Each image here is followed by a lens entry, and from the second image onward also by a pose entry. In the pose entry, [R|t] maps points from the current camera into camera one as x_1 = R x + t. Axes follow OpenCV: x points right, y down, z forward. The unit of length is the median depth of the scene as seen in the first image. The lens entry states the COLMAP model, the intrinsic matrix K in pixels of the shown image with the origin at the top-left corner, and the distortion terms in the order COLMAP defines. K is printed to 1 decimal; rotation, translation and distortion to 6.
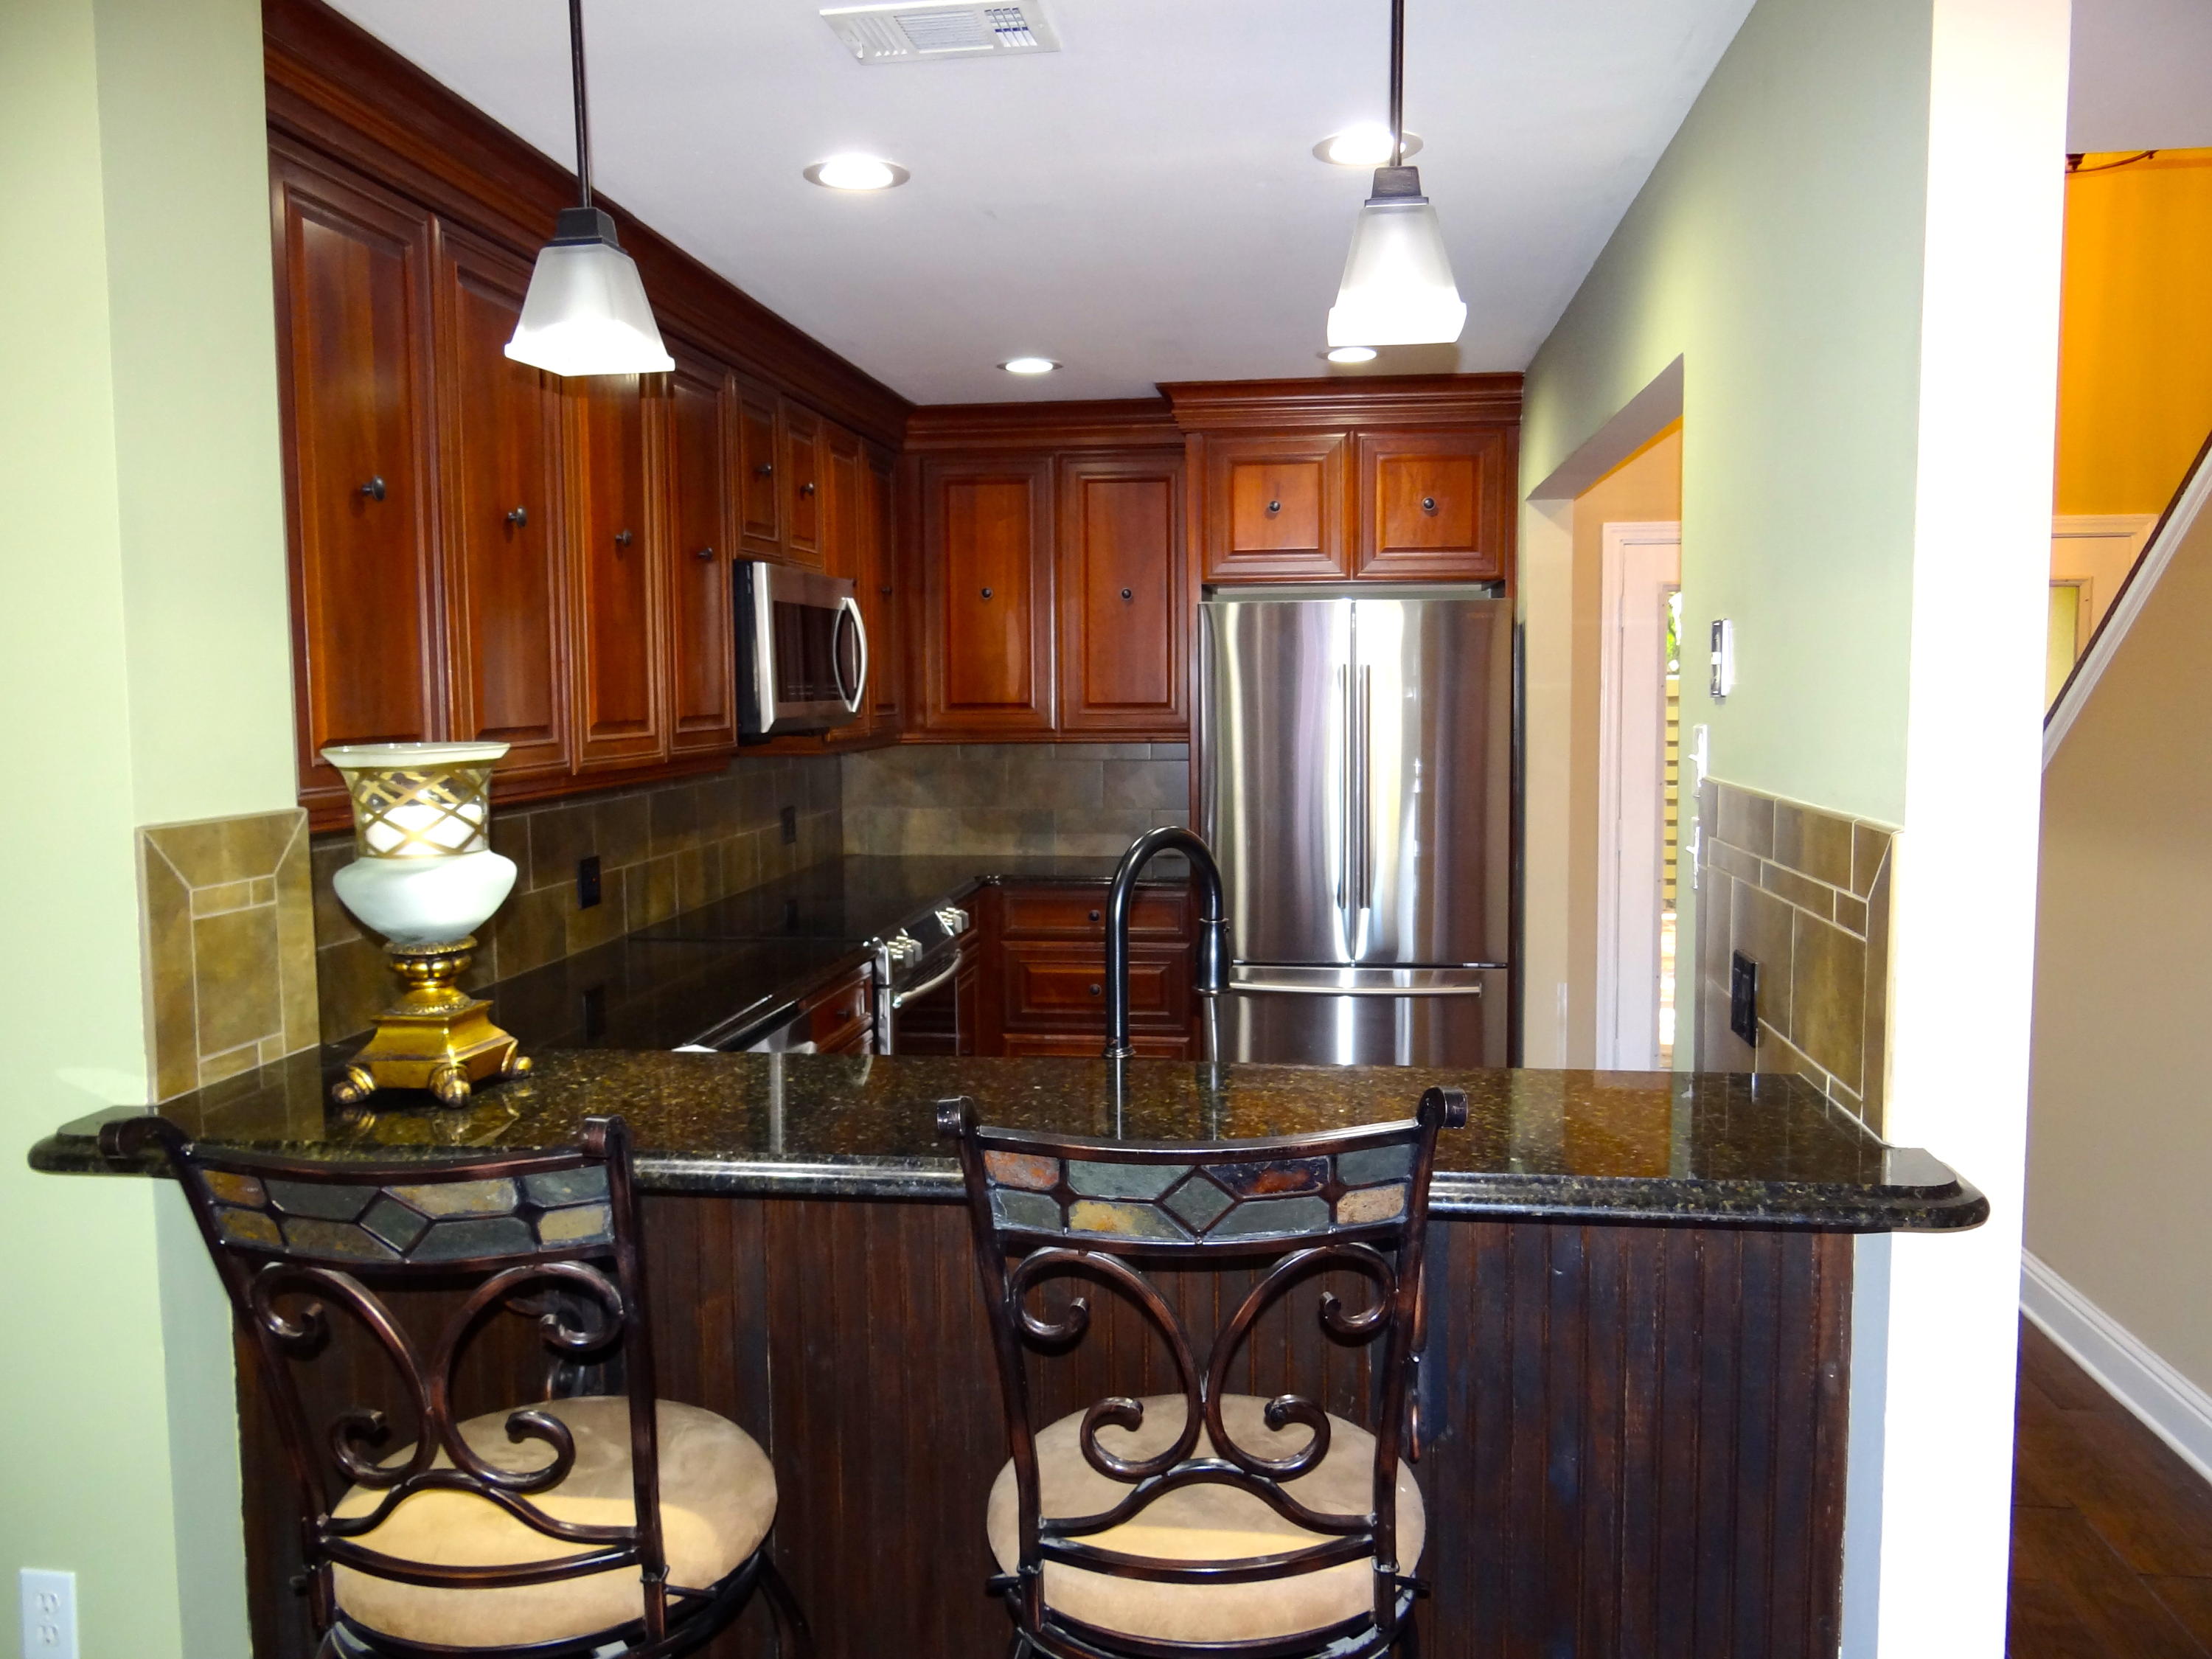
lens RADIAL K [[1755.5, 0, 1098.1], [0, 1755.5, 816.4], [0, 0, 1]] dist [0.001617, -0.002810]
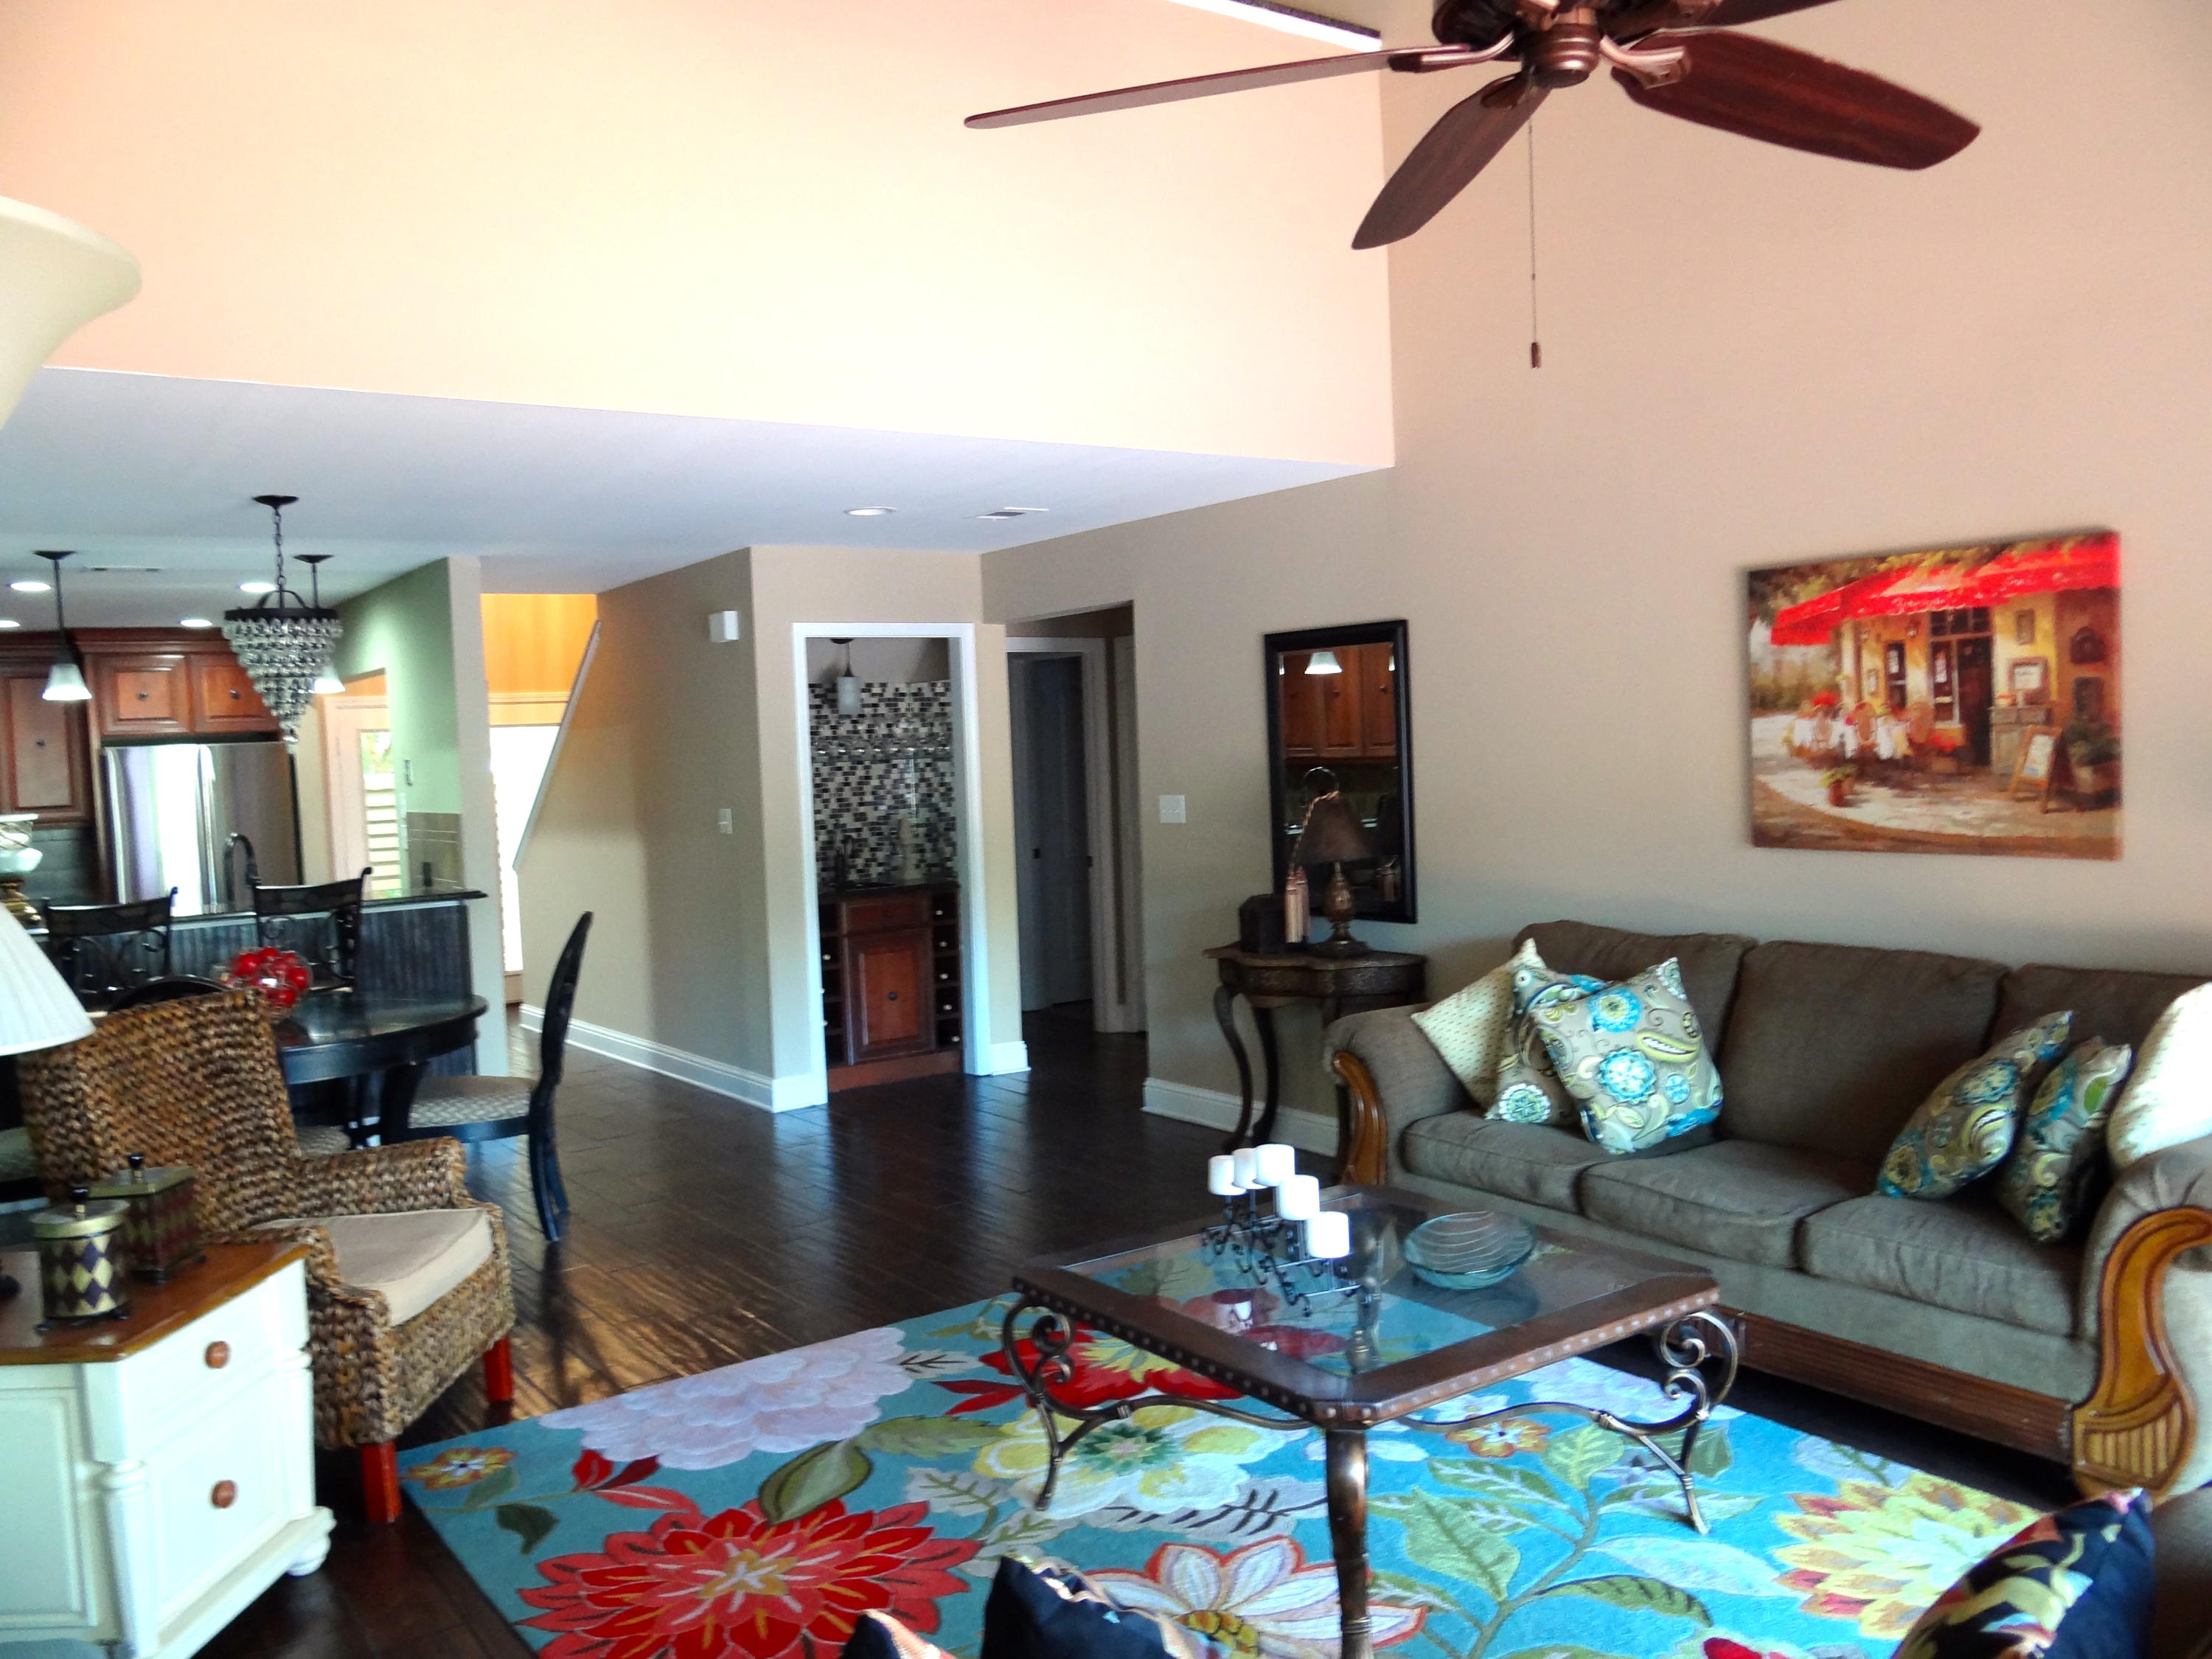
lens RADIAL K [[1755.5, 0, 1114.0], [0, 1755.5, 828.9], [0, 0, 1]] dist [0.001617, -0.002810]
pose [[0.736038, -0.056062, 0.674614, -0.988129], [0.089083, 0.995920, -0.014431, 0.195879], [-0.671053, 0.070718, 0.738029, -2.529815]]
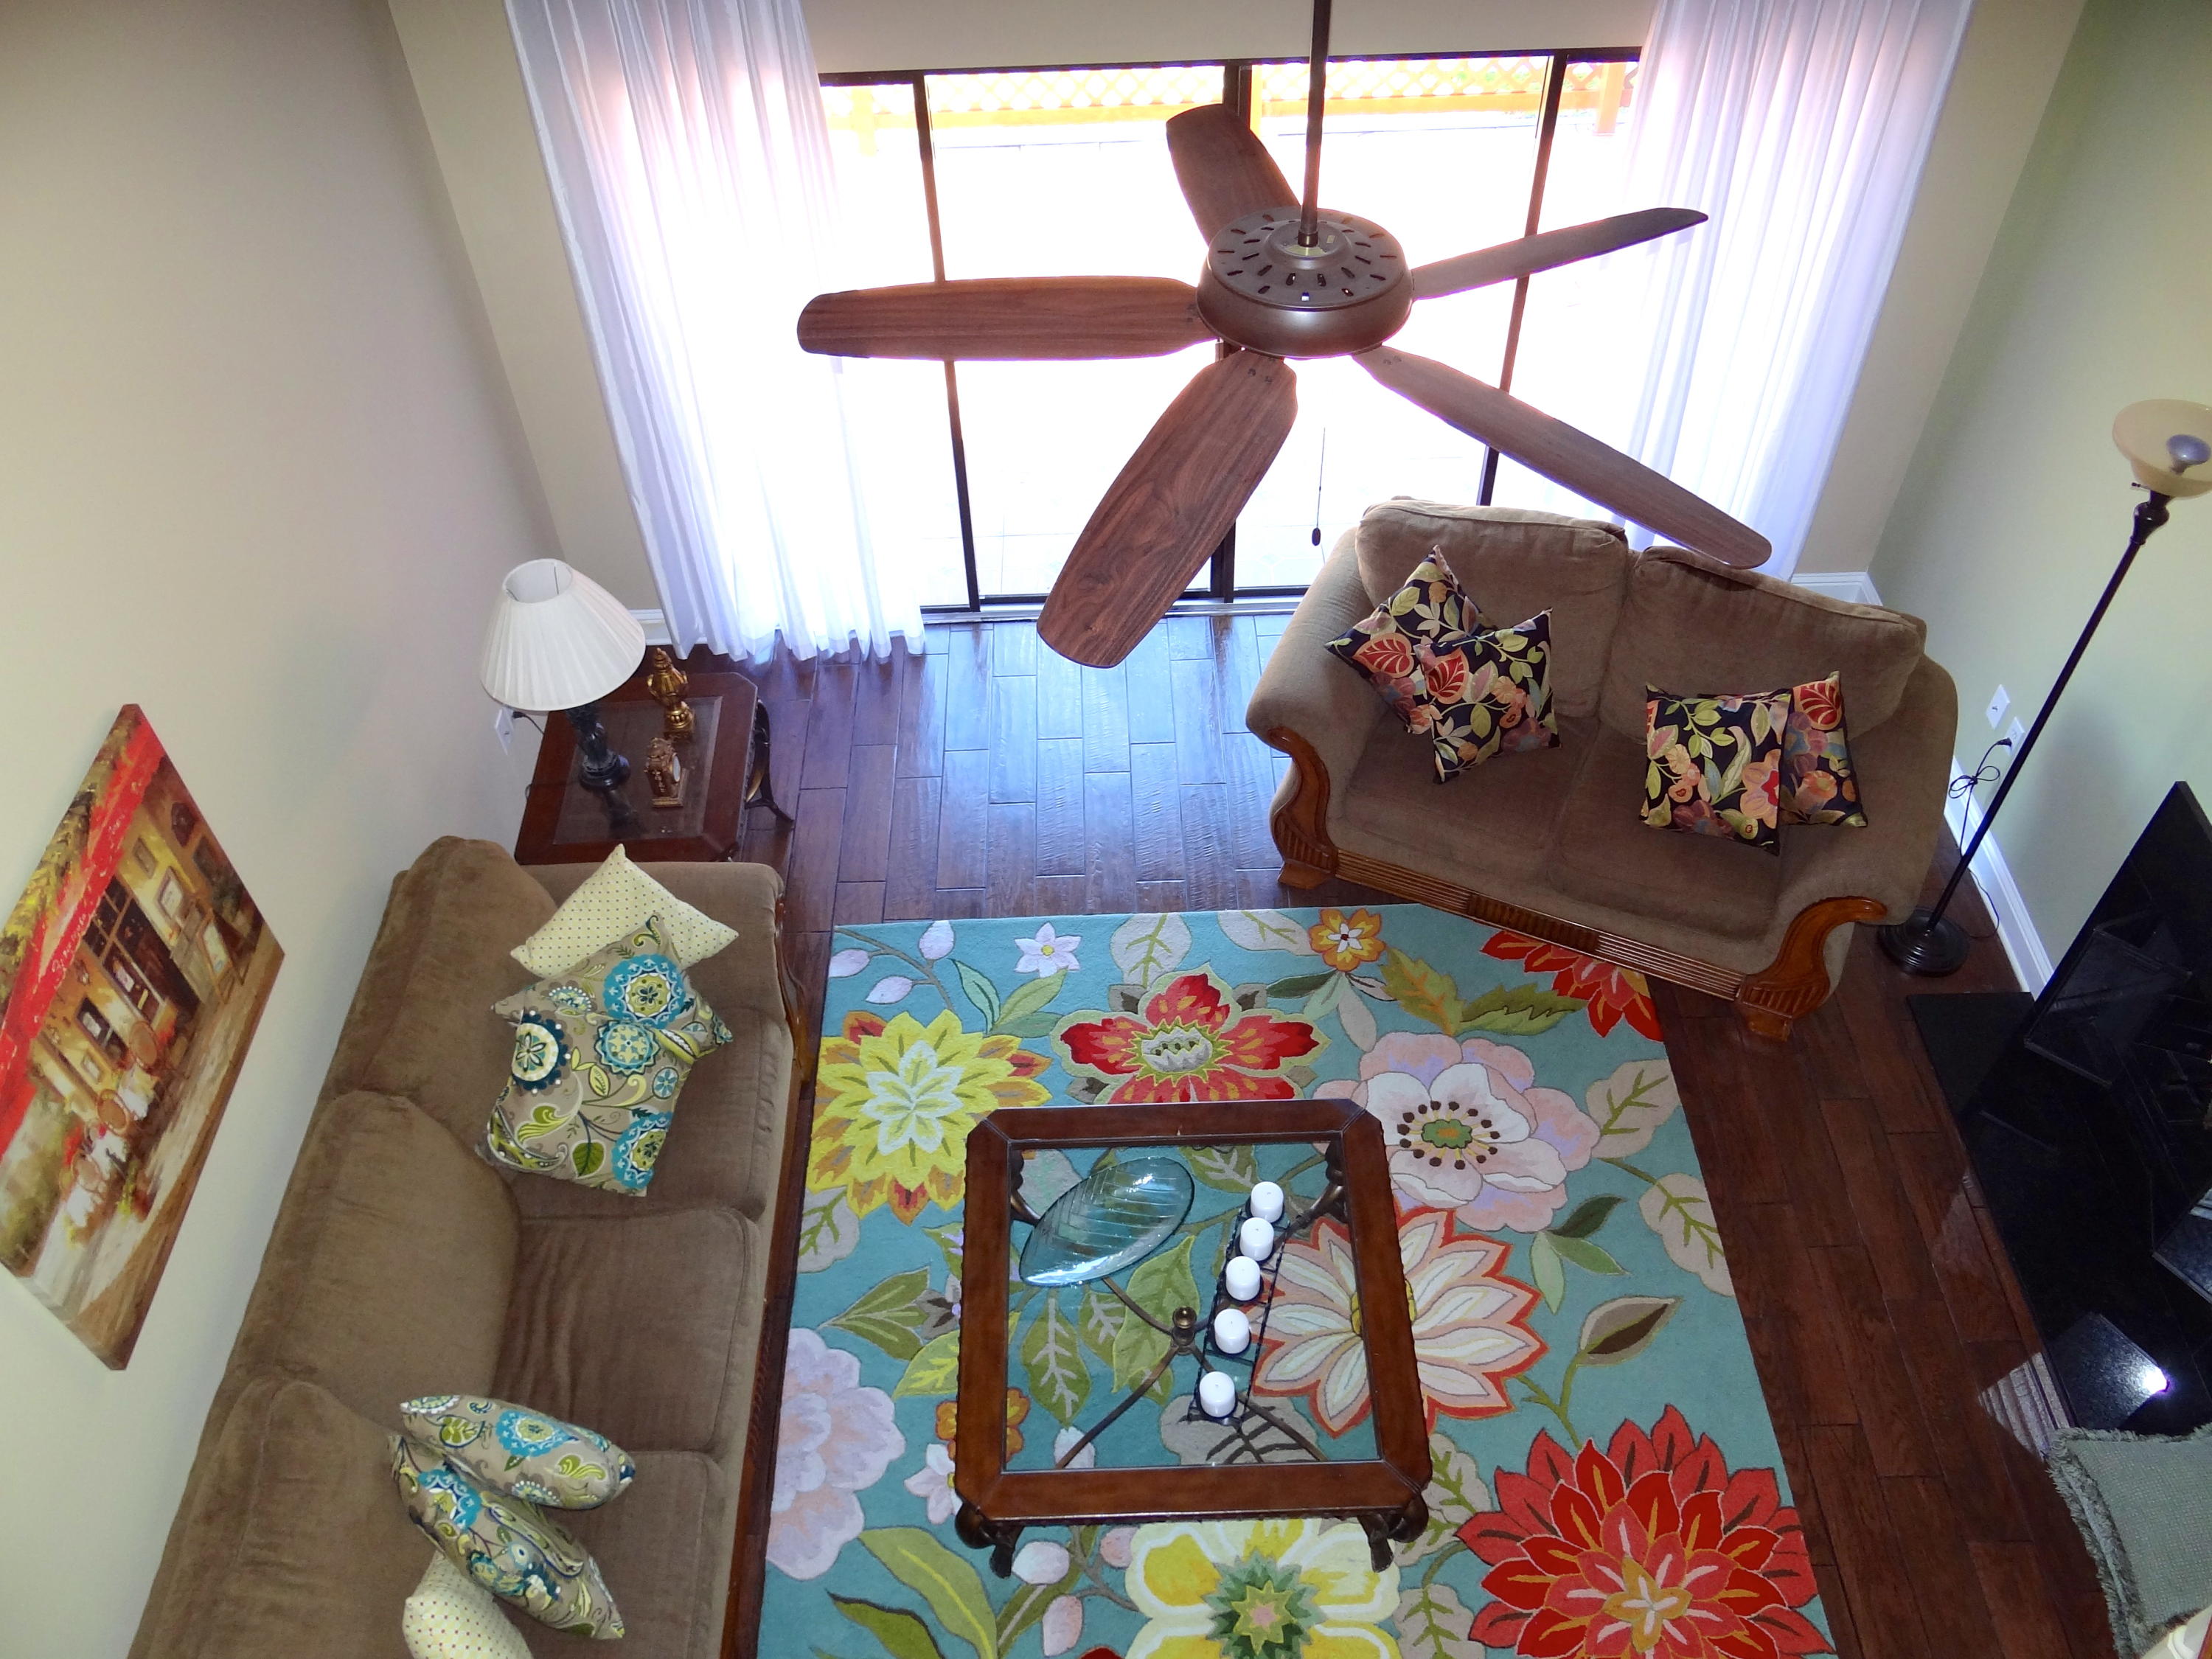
lens RADIAL K [[1755.5, 0, 1101.2], [0, 1755.5, 840.8], [0, 0, 1]] dist [0.001617, -0.002810]
pose [[-0.989528, 0.127311, -0.068020, 0.365686], [0.022484, 0.601440, 0.798601, -1.187717], [0.142581, 0.788709, -0.598004, -0.752500]]
